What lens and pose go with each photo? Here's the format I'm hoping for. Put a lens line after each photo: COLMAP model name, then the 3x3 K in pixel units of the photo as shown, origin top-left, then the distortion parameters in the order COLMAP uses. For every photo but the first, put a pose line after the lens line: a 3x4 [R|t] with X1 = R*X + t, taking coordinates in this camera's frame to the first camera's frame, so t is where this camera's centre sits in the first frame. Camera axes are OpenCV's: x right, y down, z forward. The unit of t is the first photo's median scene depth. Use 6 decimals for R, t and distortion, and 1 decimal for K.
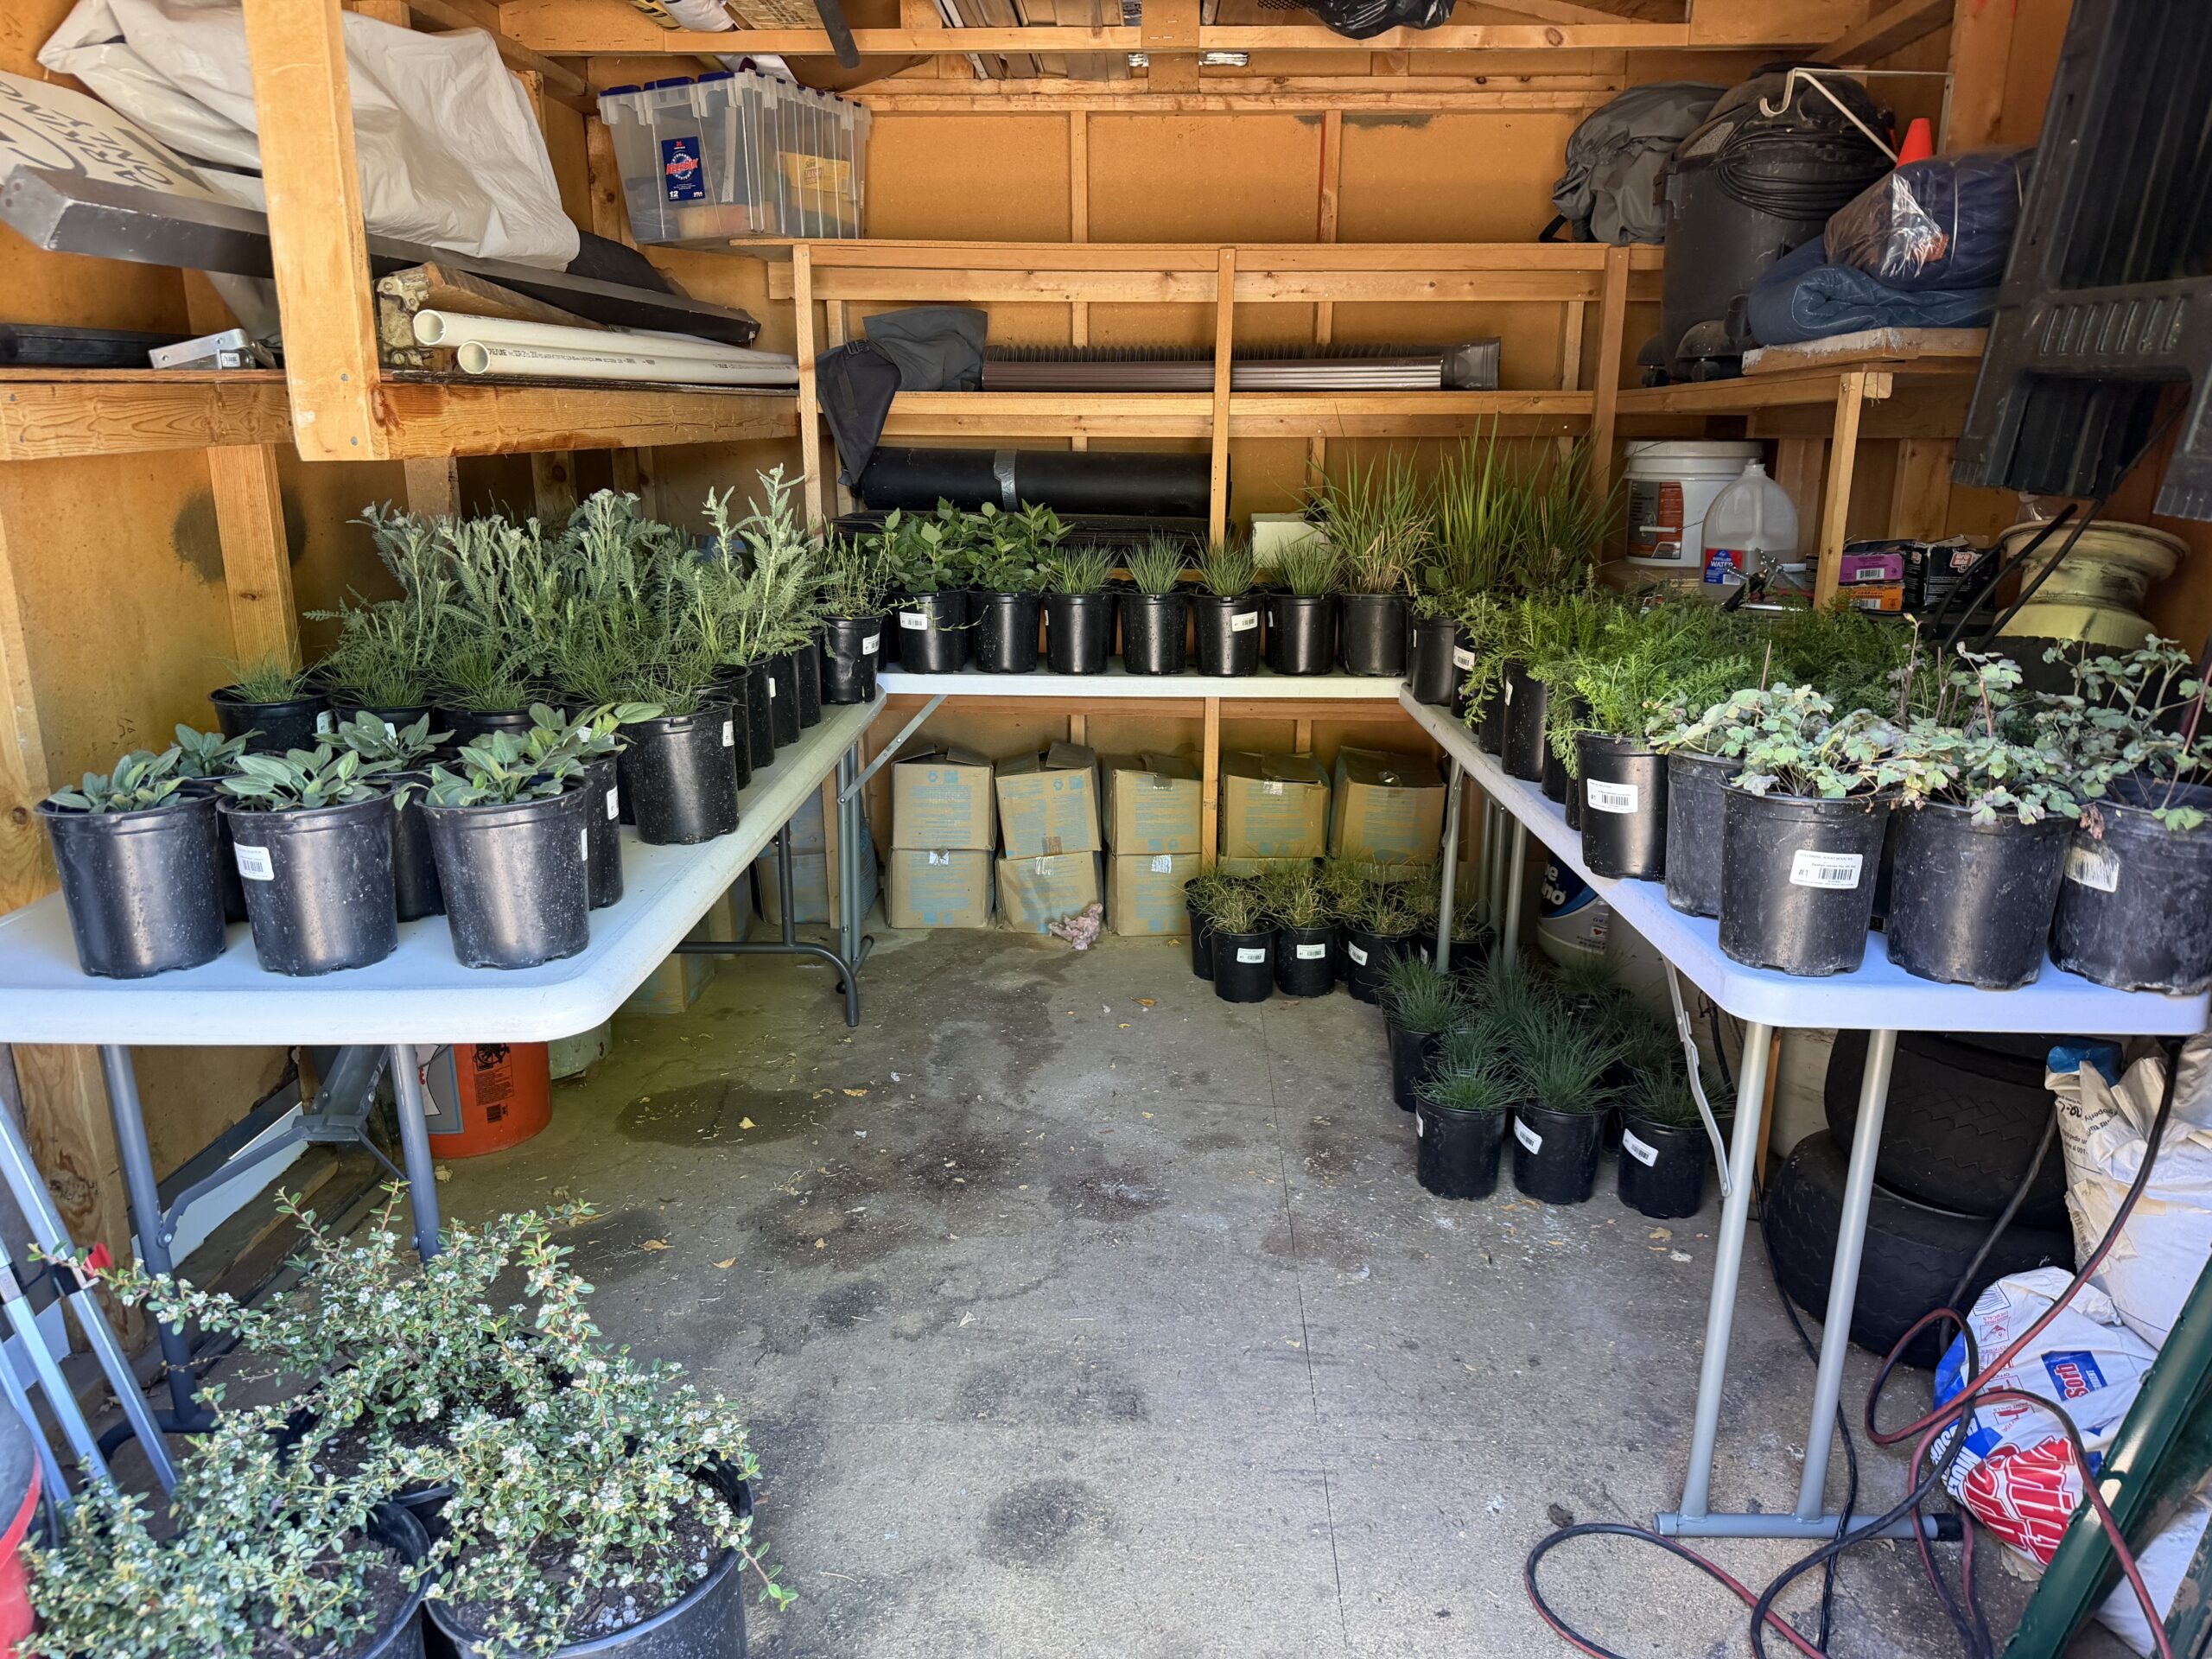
lens RADIAL K [[1561.1, 0, 1106.0], [0, 1561.1, 829.5], [0, 0, 1]] dist [0.058384, -0.085769]
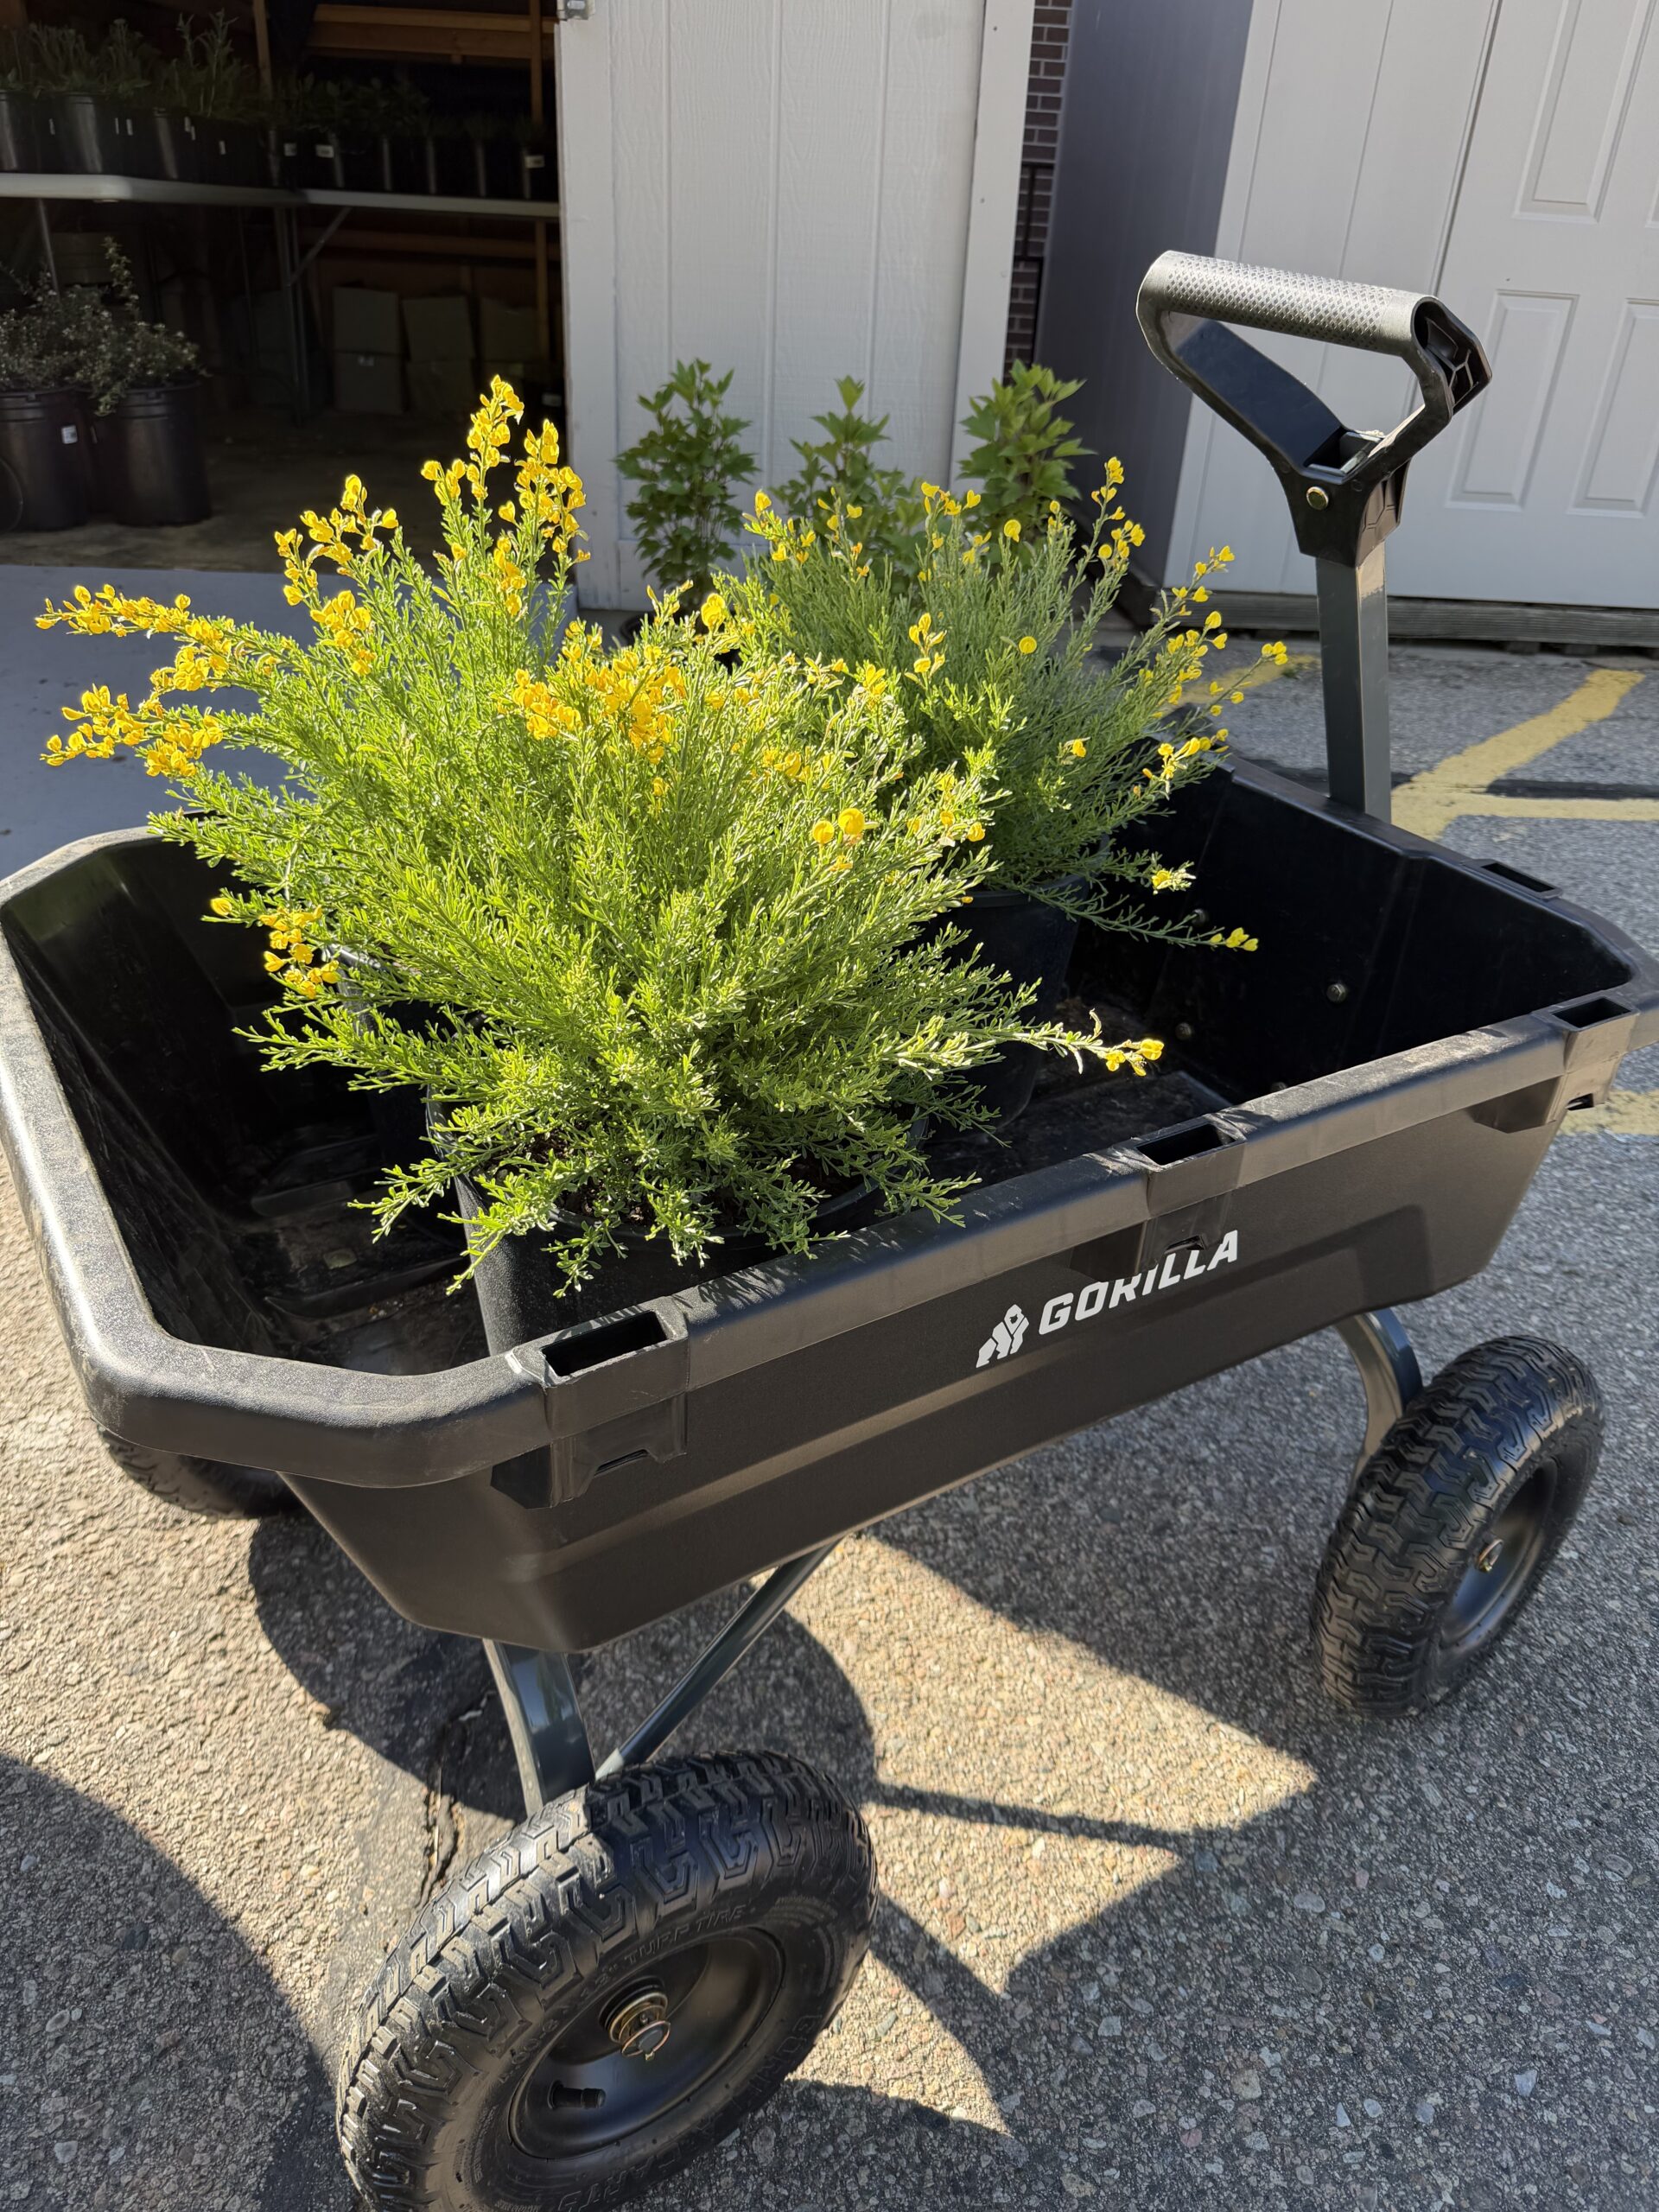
lens RADIAL K [[1561.1, 0, 823.8], [0, 1561.1, 1118.2], [0, 0, 1]] dist [0.058384, -0.085769]
pose [[0.997301, 0.015987, 0.071656, 0.271859], [-0.031981, 0.973138, 0.227992, 0.425786], [-0.066086, -0.229669, 0.971023, -0.776956]]
